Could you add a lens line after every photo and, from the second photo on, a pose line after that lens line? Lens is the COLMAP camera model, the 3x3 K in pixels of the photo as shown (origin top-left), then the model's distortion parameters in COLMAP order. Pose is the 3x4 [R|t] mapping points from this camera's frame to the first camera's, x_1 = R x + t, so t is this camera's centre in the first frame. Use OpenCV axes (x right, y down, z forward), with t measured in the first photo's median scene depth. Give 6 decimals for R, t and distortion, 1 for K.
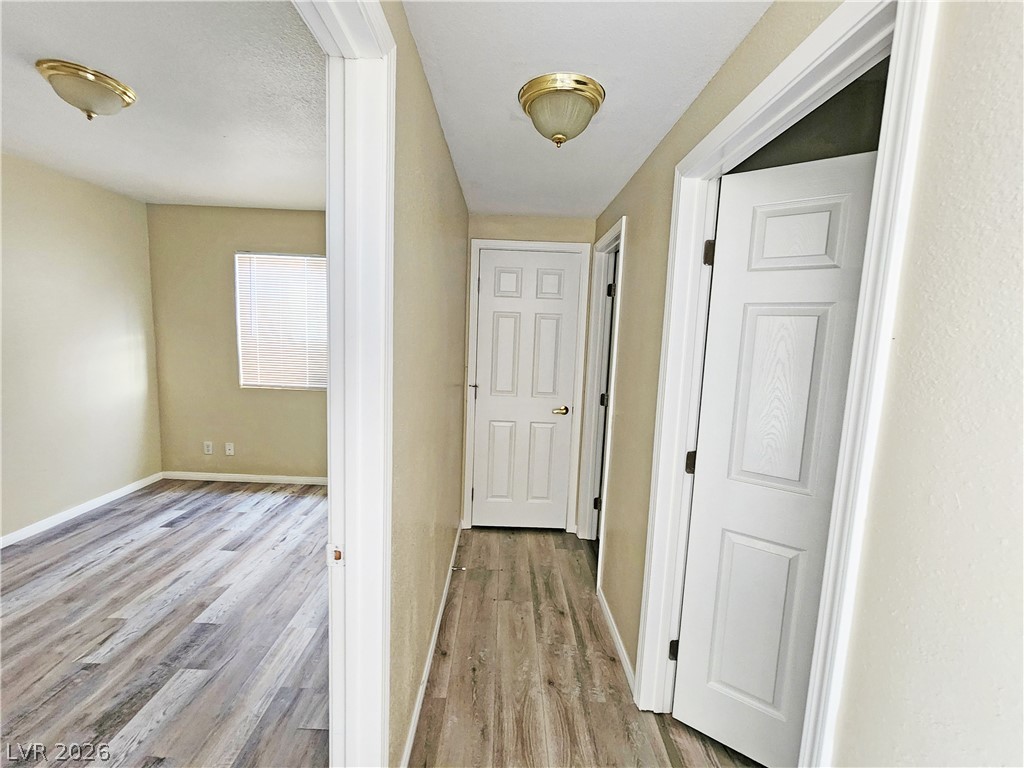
lens RADIAL K [[422.2, 0, 509.7], [0, 422.2, 379.5], [0, 0, 1]] dist [0.000424, -0.000109]
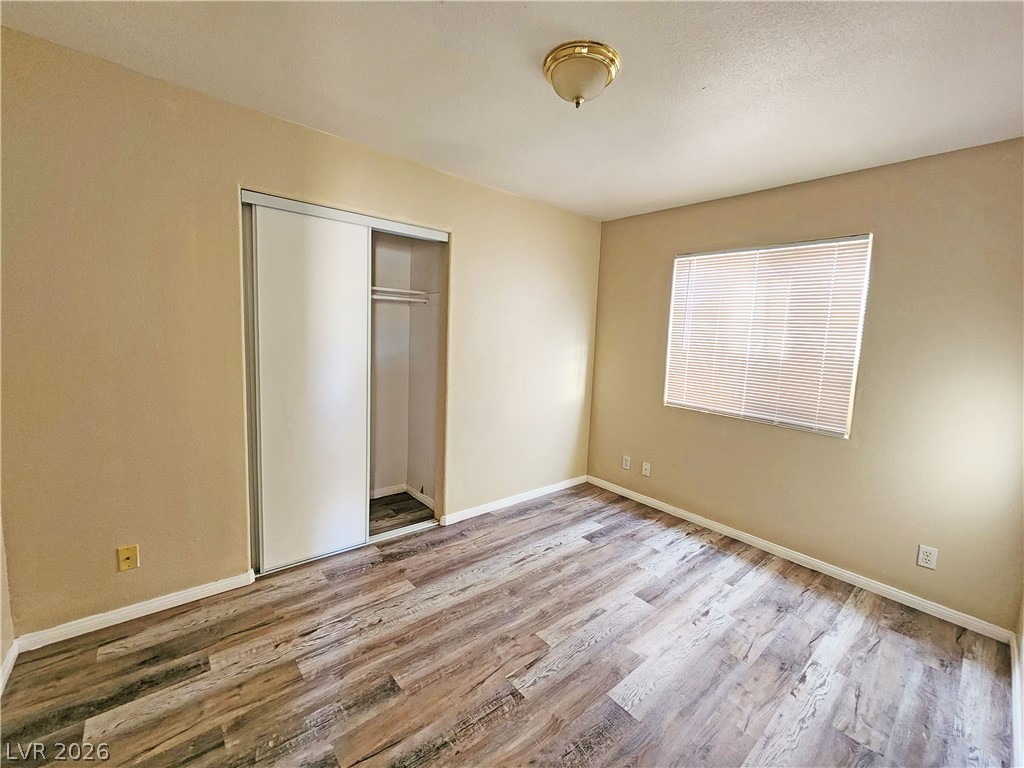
lens RADIAL K [[422.2, 0, 509.7], [0, 422.2, 379.5], [0, 0, 1]] dist [0.000424, -0.000109]
pose [[0.641507, 0.073977, -0.763542, -0.216385], [-0.103117, 0.994622, 0.009729, -0.013168], [0.760155, 0.072493, 0.645685, 0.211774]]
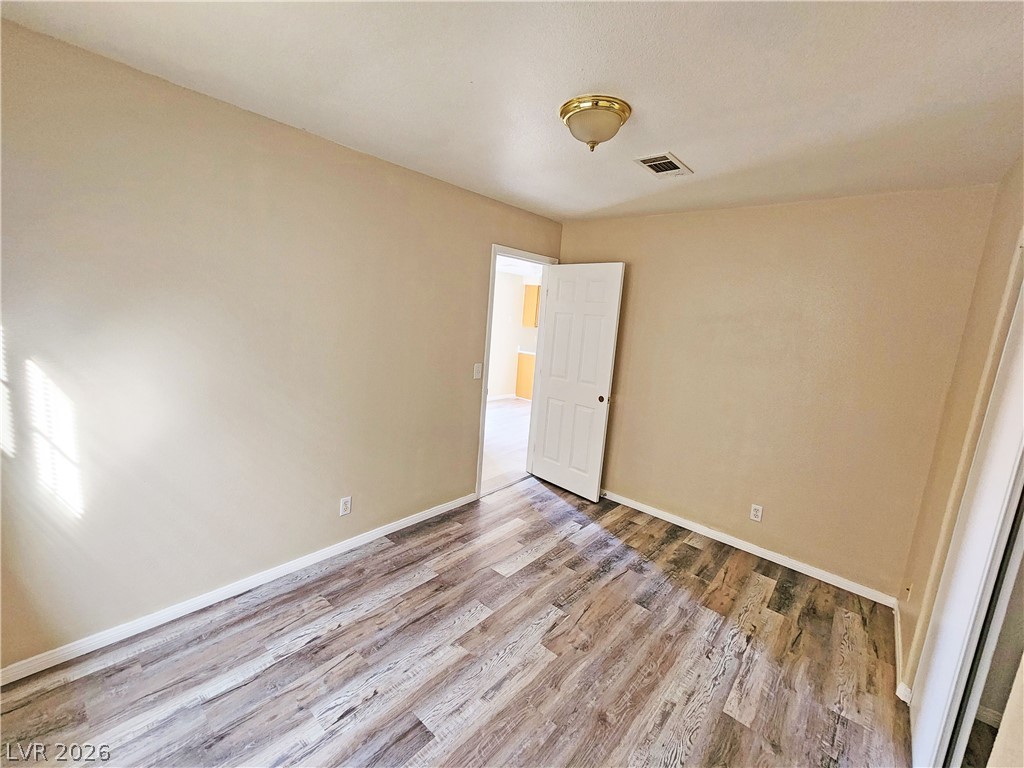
lens RADIAL K [[422.2, 0, 509.7], [0, 422.2, 379.5], [0, 0, 1]] dist [0.000424, -0.000109]
pose [[-0.741442, -0.205461, 0.638788, -0.995474], [-0.033659, 0.962159, 0.270403, -0.221839], [-0.670172, 0.178987, -0.720300, 1.213330]]
